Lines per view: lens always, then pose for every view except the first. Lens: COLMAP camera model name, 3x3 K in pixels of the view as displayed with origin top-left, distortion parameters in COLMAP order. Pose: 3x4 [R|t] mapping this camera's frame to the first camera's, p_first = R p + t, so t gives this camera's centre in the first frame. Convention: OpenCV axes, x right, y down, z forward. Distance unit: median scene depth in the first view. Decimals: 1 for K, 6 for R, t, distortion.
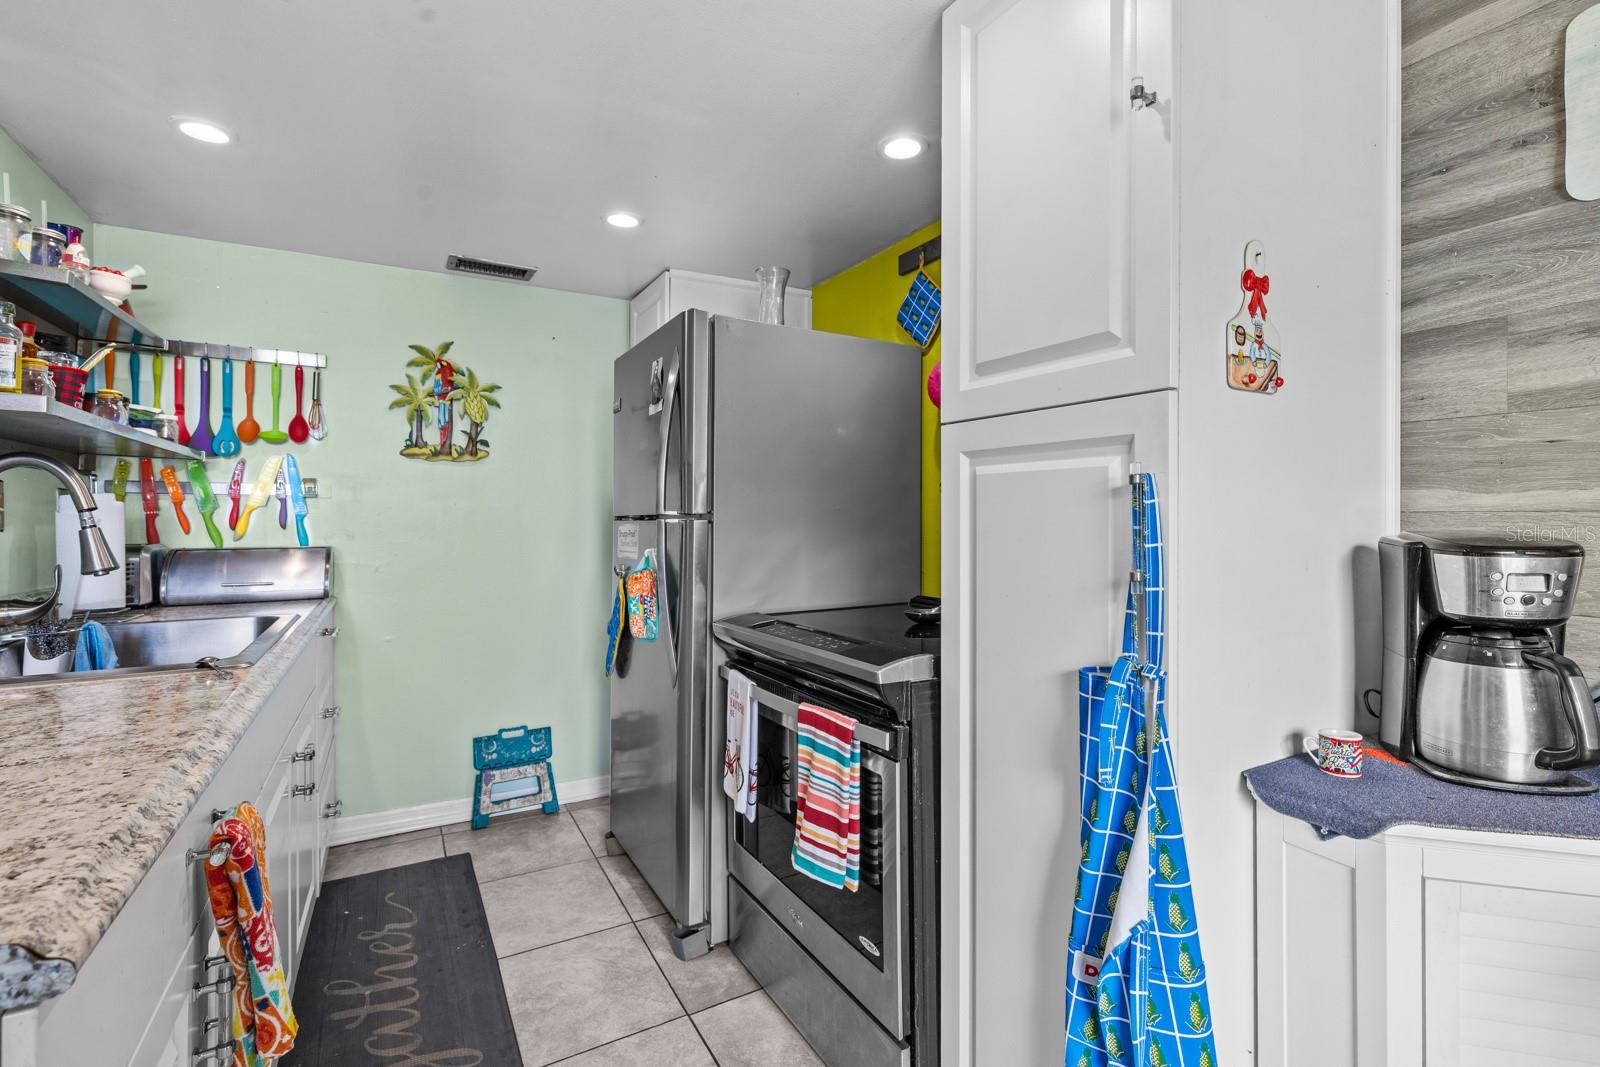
lens RADIAL K [[727.7, 0, 800.9], [0, 727.7, 517.8], [0, 0, 1]] dist [-0.000900, -0.000008]
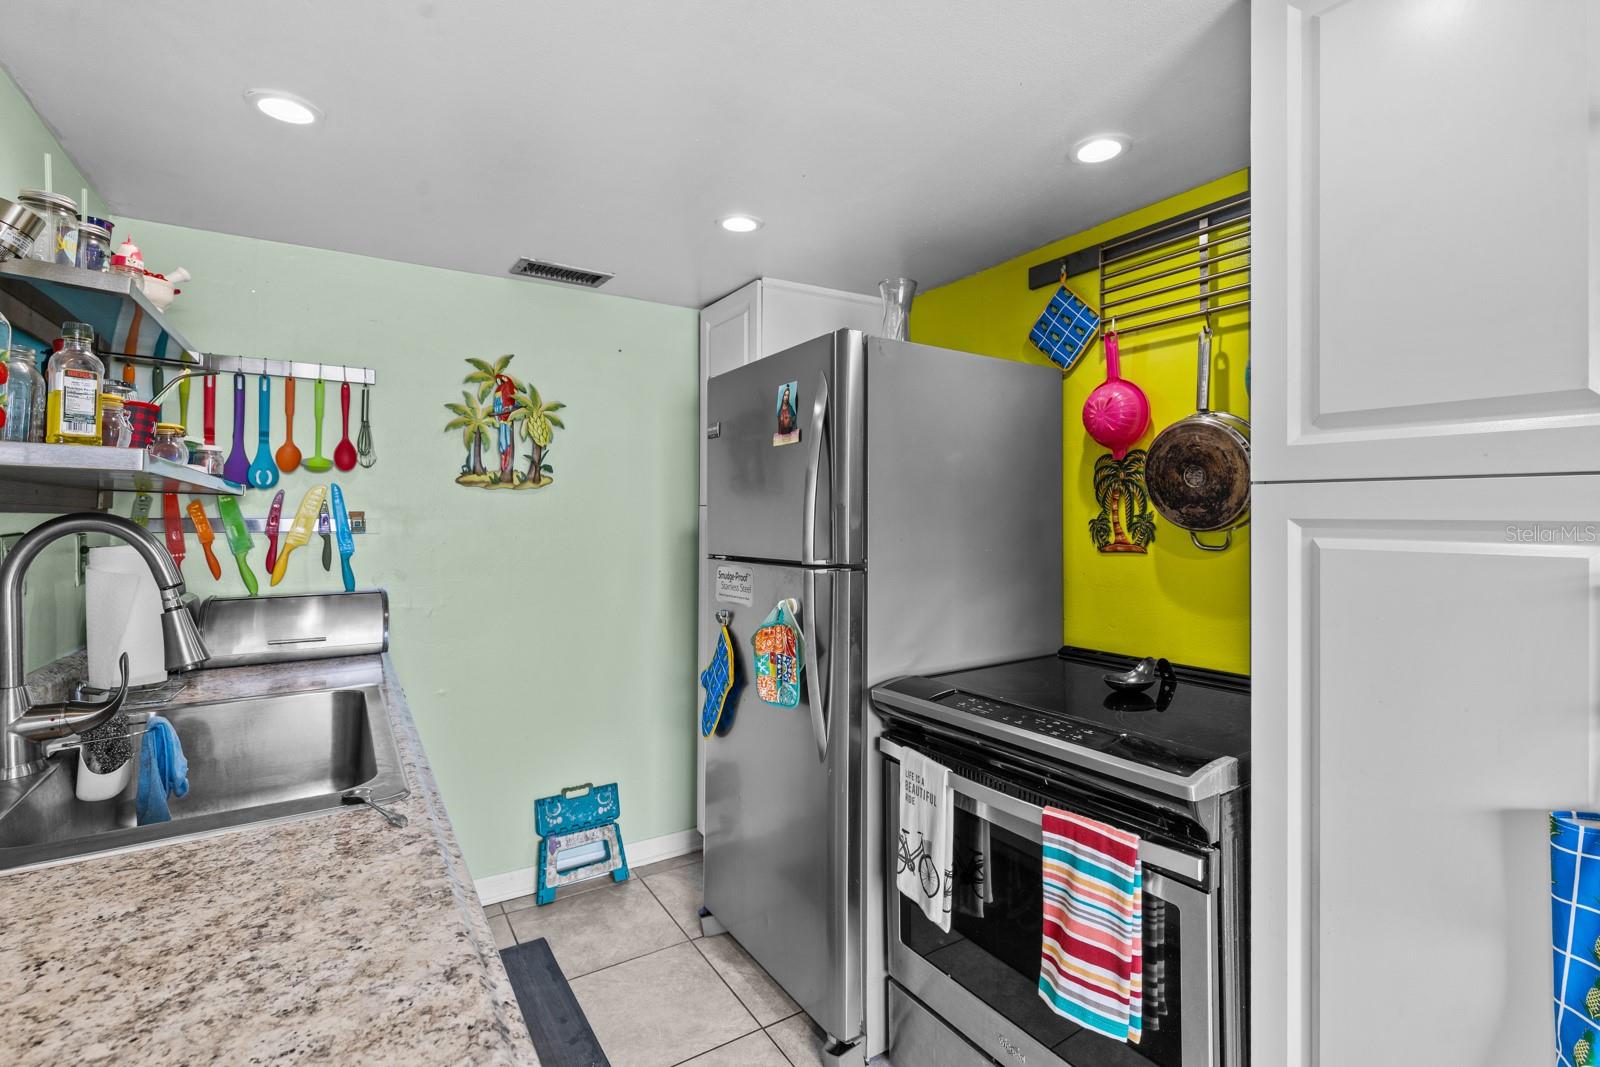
lens RADIAL K [[731.0, 0, 797.3], [0, 731.0, 514.9], [0, 0, 1]] dist [-0.000078, 0.000109]
pose [[0.998751, -0.000577, 0.049954, -0.203501], [0.000746, 0.999994, -0.003375, -0.049552], [-0.049951, 0.003408, 0.998746, 0.105619]]
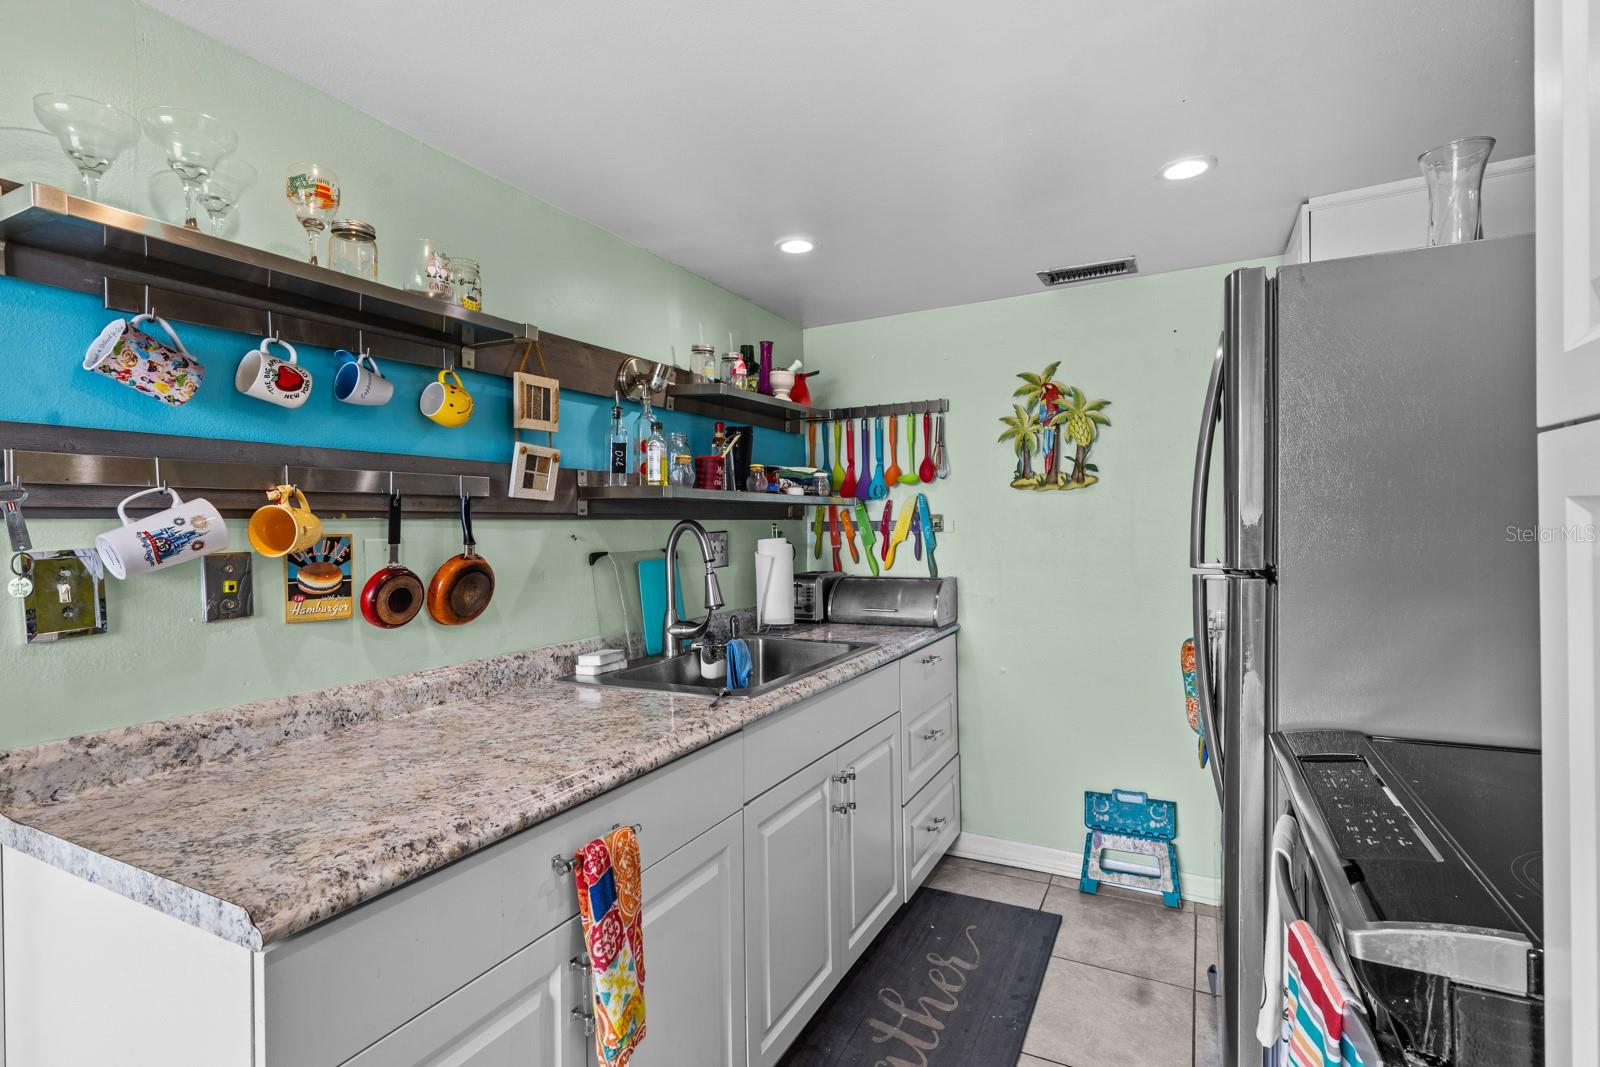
lens RADIAL K [[764.7, 0, 797.4], [0, 764.7, 534.0], [0, 0, 1]] dist [0.002831, 0.000463]
pose [[0.546539, -0.000191, -0.837433, 0.183722], [0.017549, 0.999783, 0.011225, -0.043686], [0.837249, -0.020831, 0.546424, 0.206237]]
